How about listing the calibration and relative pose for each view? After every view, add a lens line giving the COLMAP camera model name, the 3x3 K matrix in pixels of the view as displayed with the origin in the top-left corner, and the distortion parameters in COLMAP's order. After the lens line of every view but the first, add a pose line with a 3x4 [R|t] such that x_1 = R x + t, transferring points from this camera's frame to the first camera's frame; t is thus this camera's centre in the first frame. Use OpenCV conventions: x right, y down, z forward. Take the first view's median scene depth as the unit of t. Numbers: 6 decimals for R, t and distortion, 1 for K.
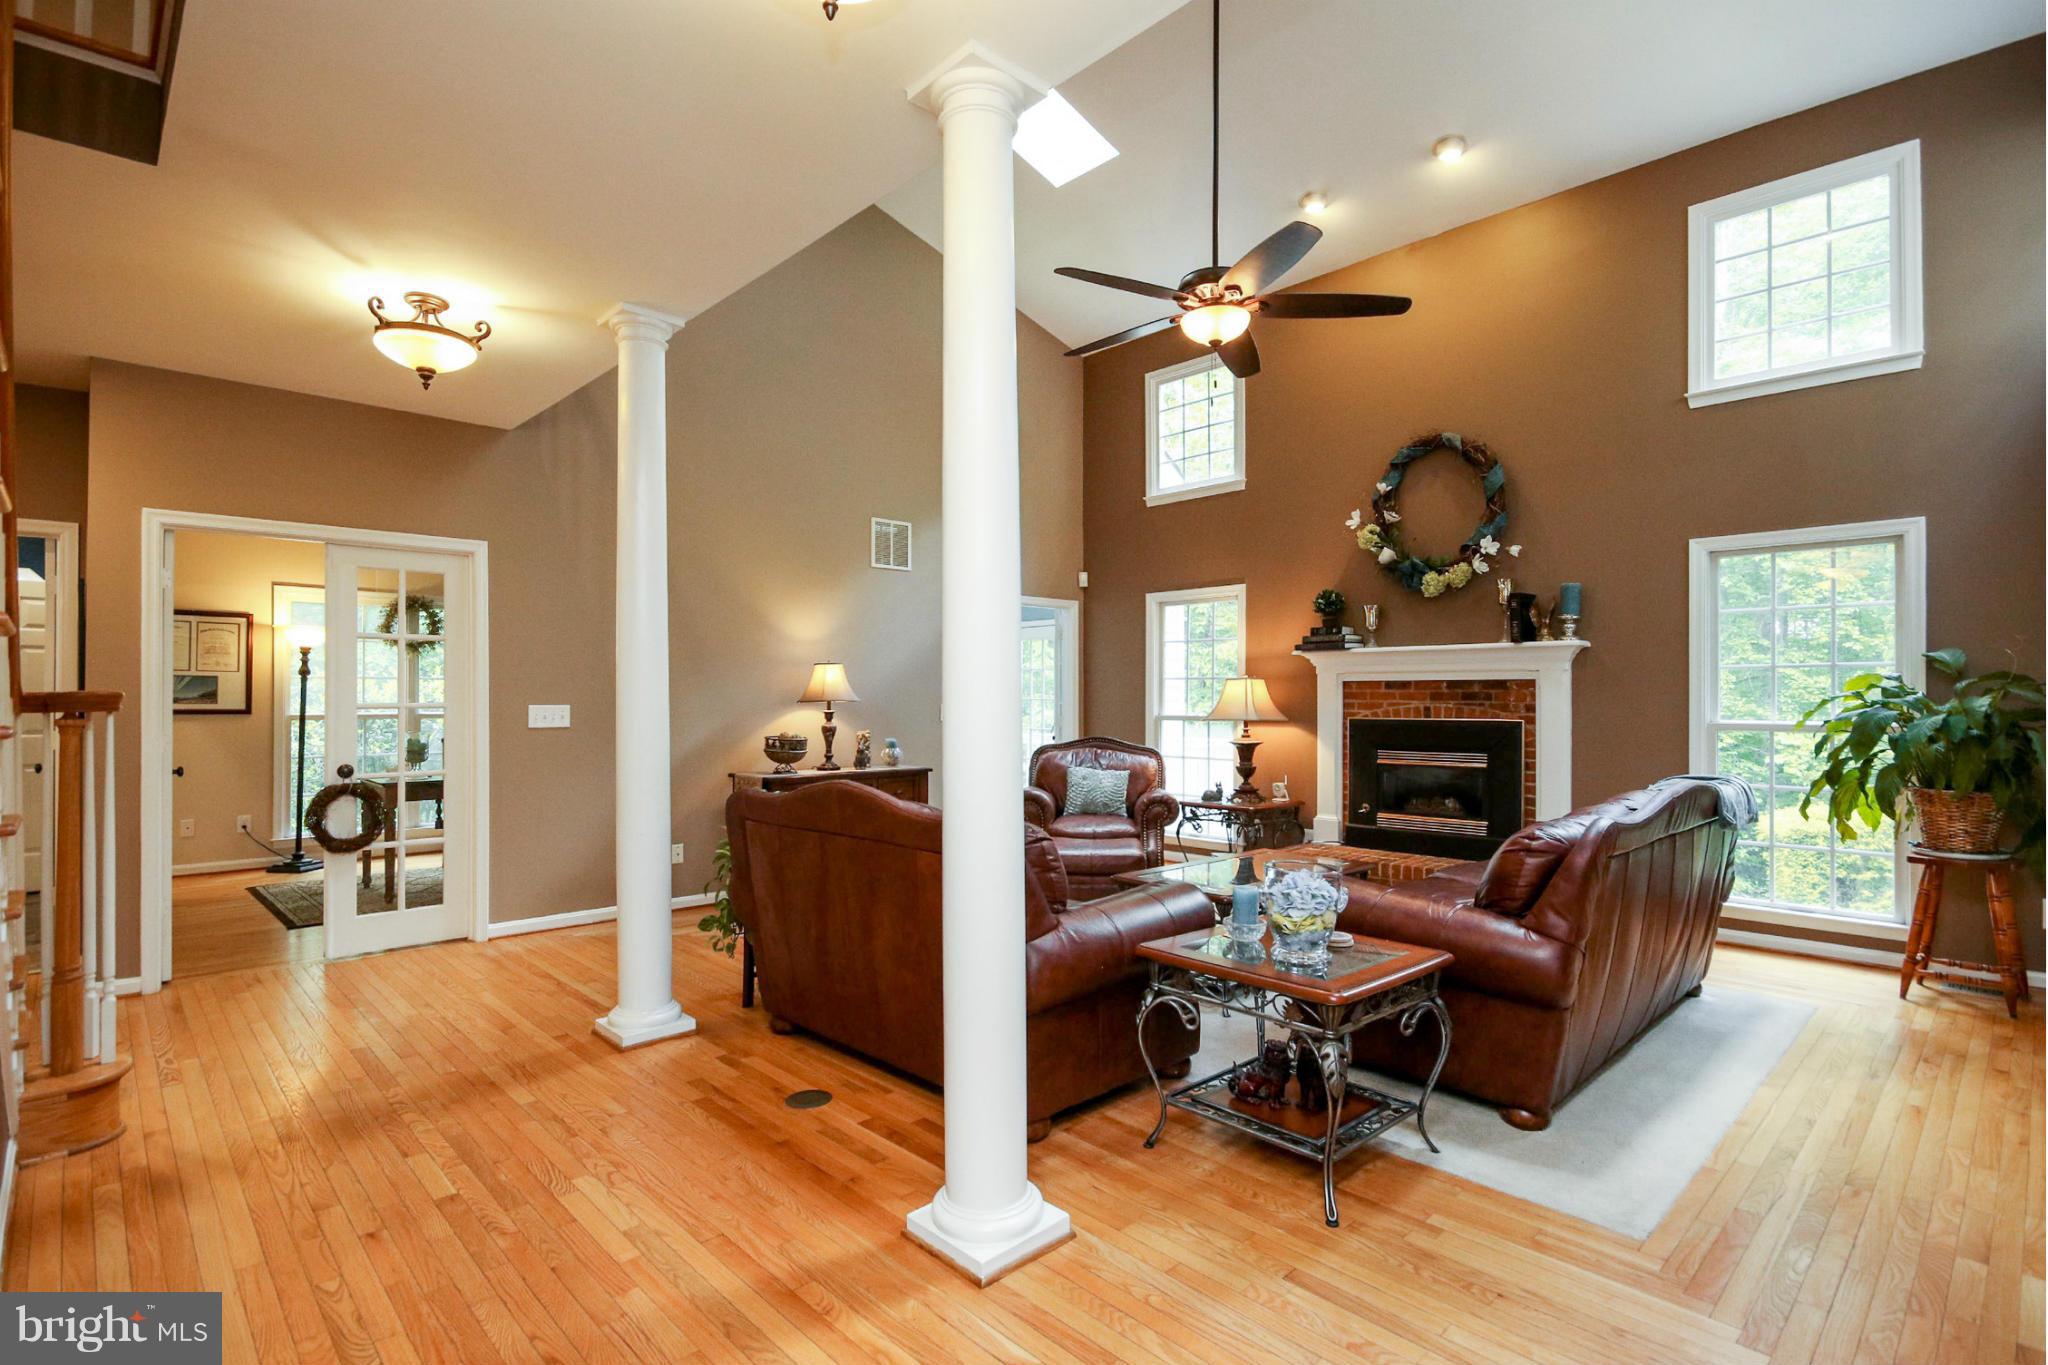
lens RADIAL K [[1003.5, 0, 1024.1], [0, 1003.5, 688.1], [0, 0, 1]] dist [-0.004468, -0.000585]
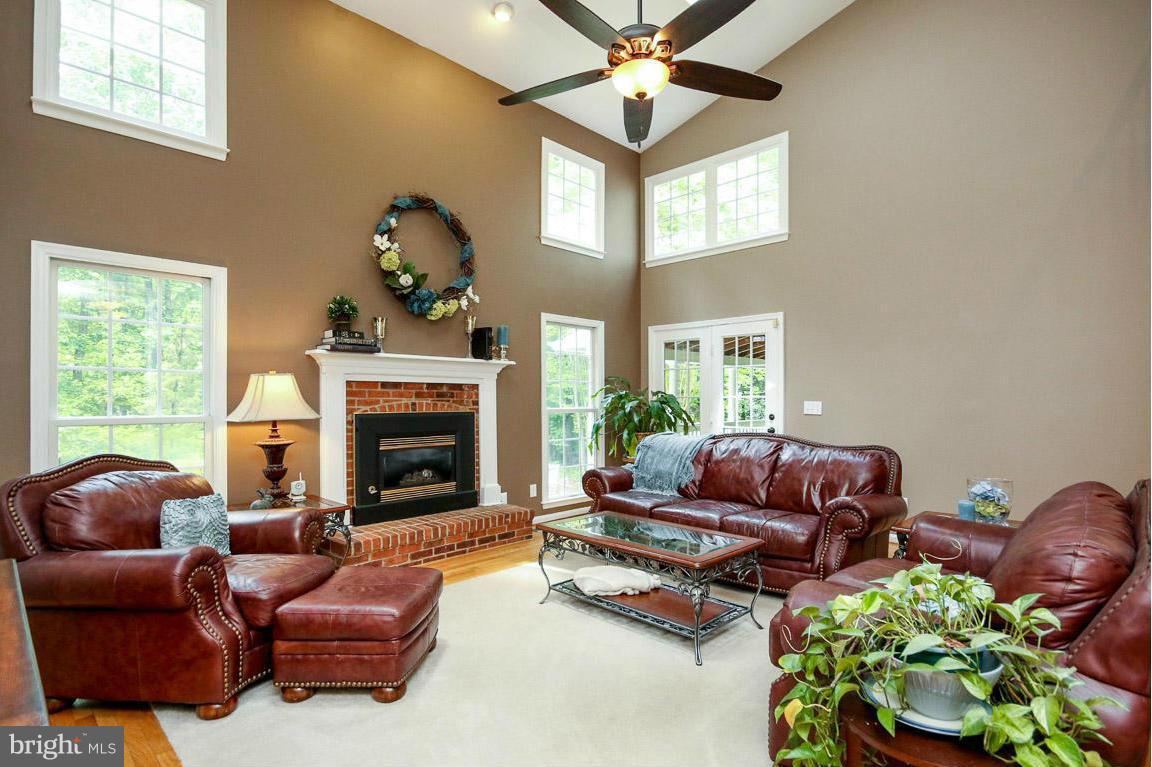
lens RADIAL K [[564.5, 0, 576.3], [0, 564.5, 396.0], [0, 0, 1]] dist [-0.004468, -0.000585]
pose [[-0.037508, -0.004095, 0.999288, -0.343150], [-0.018781, 0.999818, 0.003392, 0.003654], [-0.999120, -0.018641, -0.037578, 0.831545]]
